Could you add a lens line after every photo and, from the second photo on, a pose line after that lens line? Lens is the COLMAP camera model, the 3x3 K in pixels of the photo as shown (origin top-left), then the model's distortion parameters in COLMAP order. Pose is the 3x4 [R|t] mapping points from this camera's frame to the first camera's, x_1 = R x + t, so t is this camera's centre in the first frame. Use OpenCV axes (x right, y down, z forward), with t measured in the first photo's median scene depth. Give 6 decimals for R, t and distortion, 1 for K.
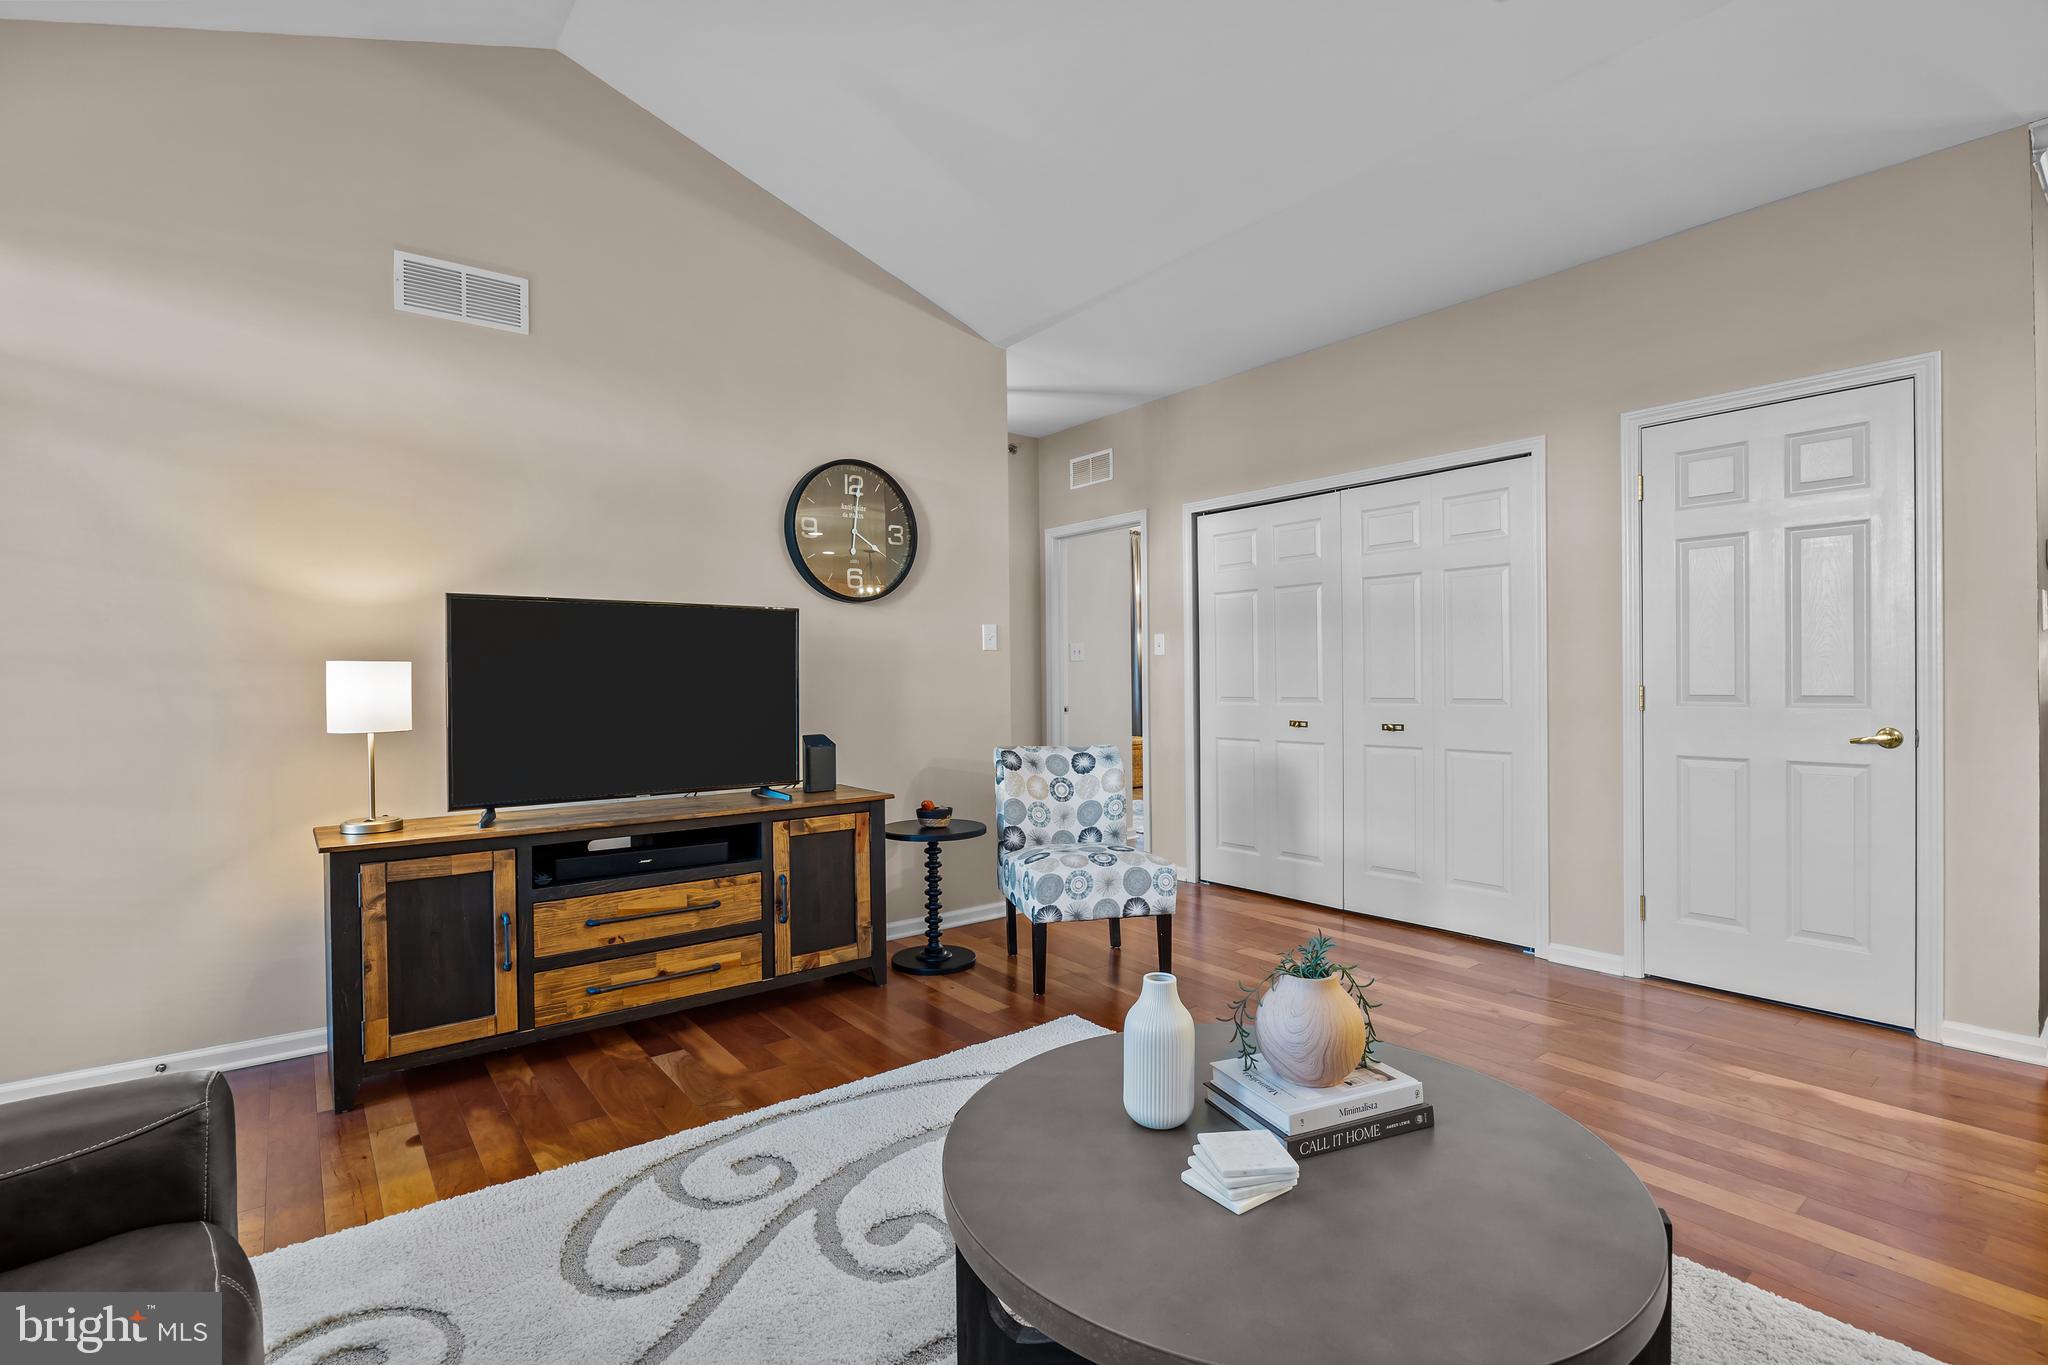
lens RADIAL K [[967.9, 0, 1041.3], [0, 967.9, 681.3], [0, 0, 1]] dist [-0.003437, -0.000990]
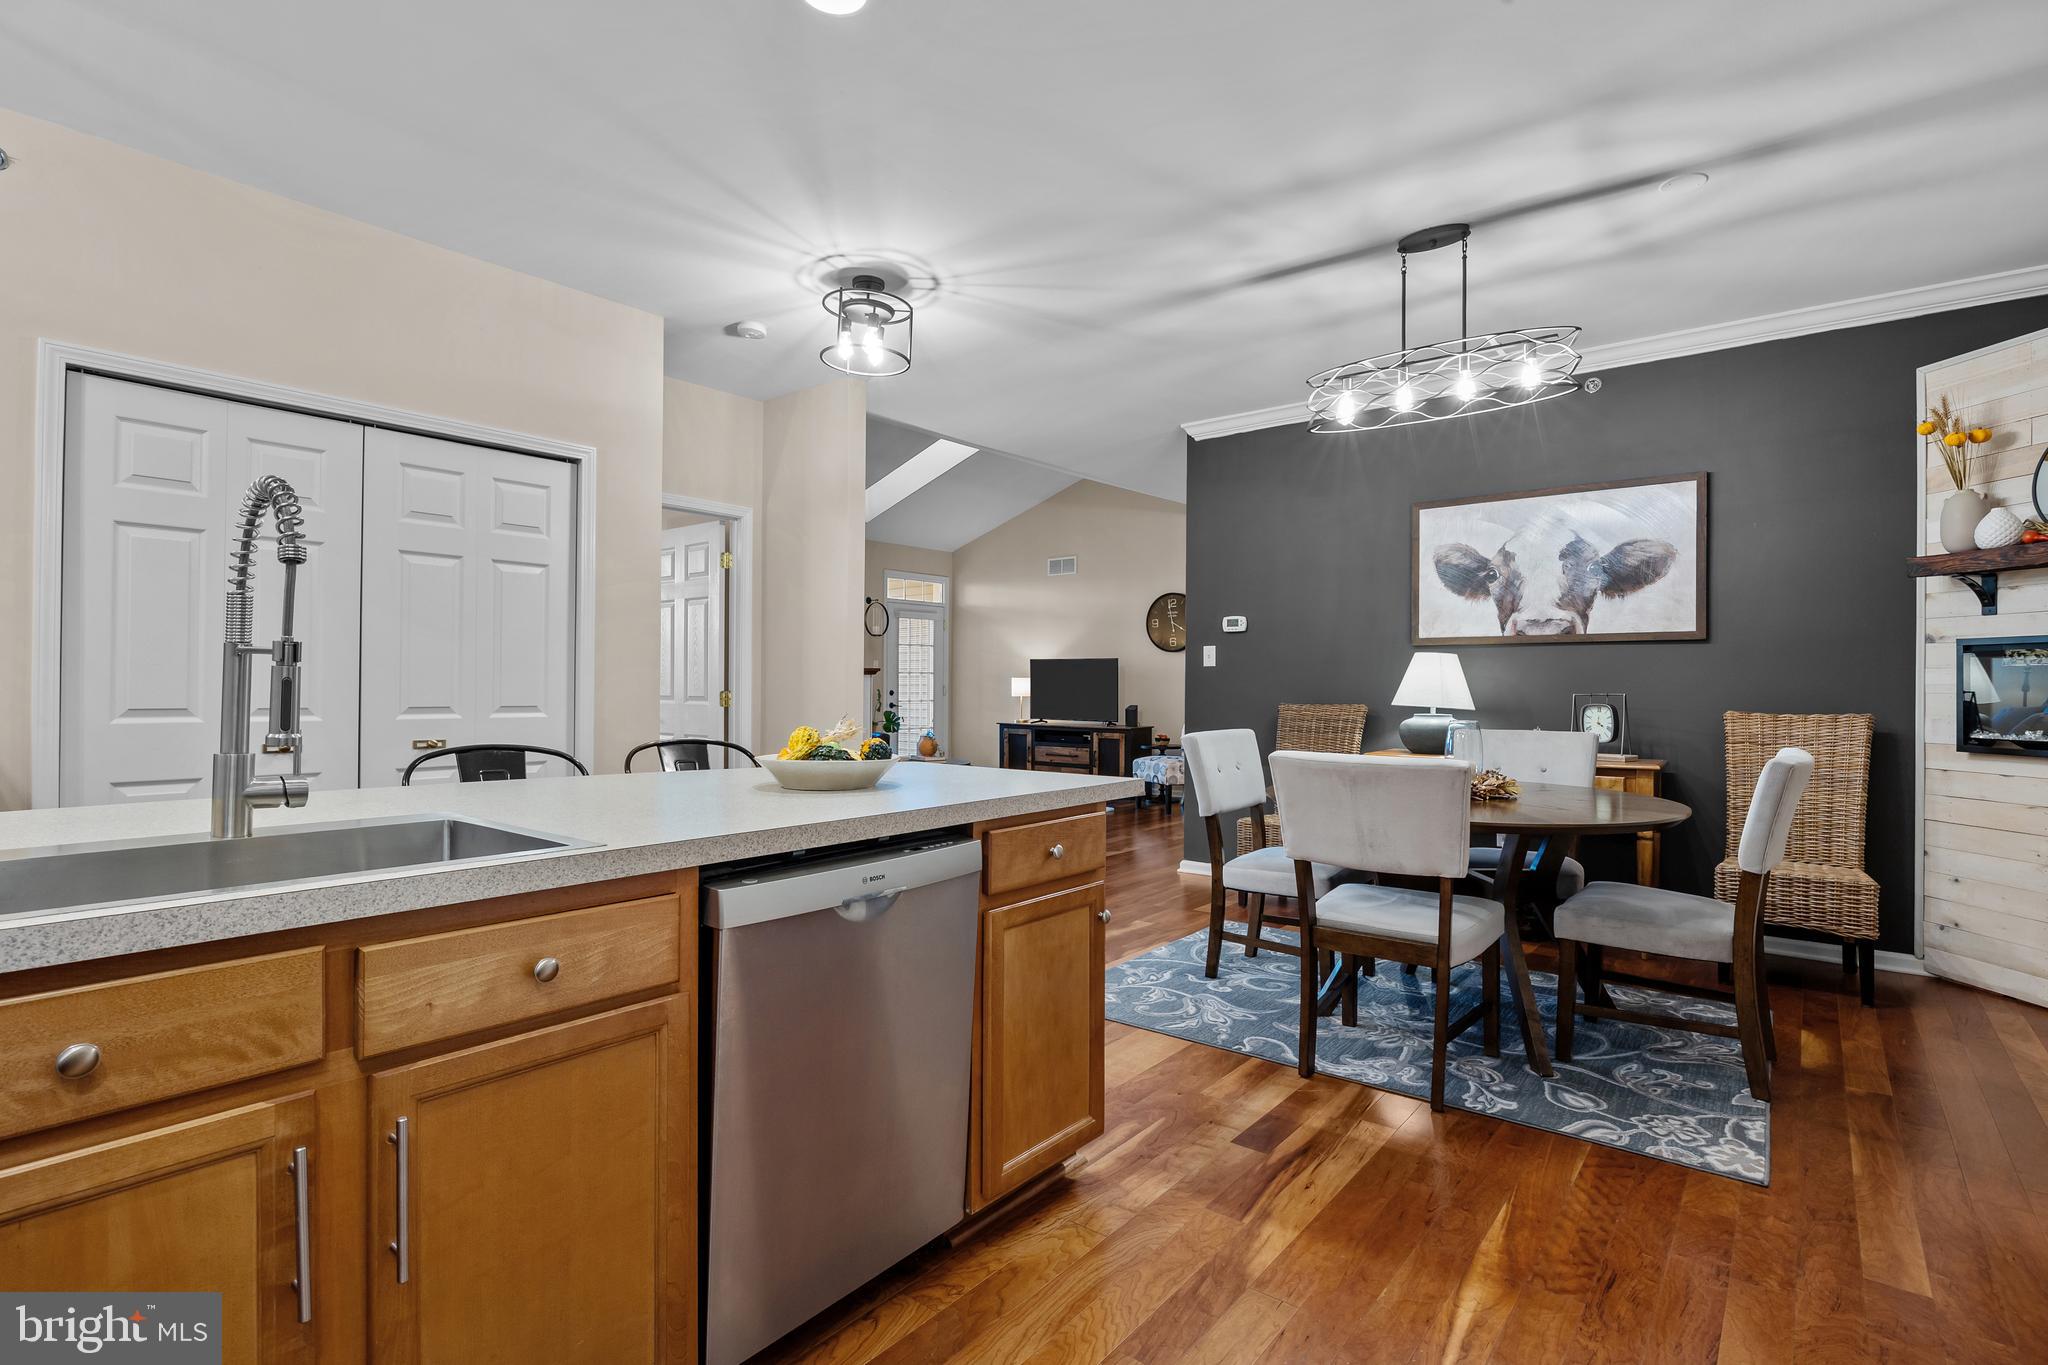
lens RADIAL K [[967.9, 0, 1066.8], [0, 967.9, 688.1], [0, 0, 1]] dist [-0.003437, -0.000990]
pose [[0.238962, 0.014202, -0.970925, 2.539457], [-0.010037, 0.999876, 0.012156, -0.023280], [0.970977, 0.006841, 0.239075, 0.217770]]
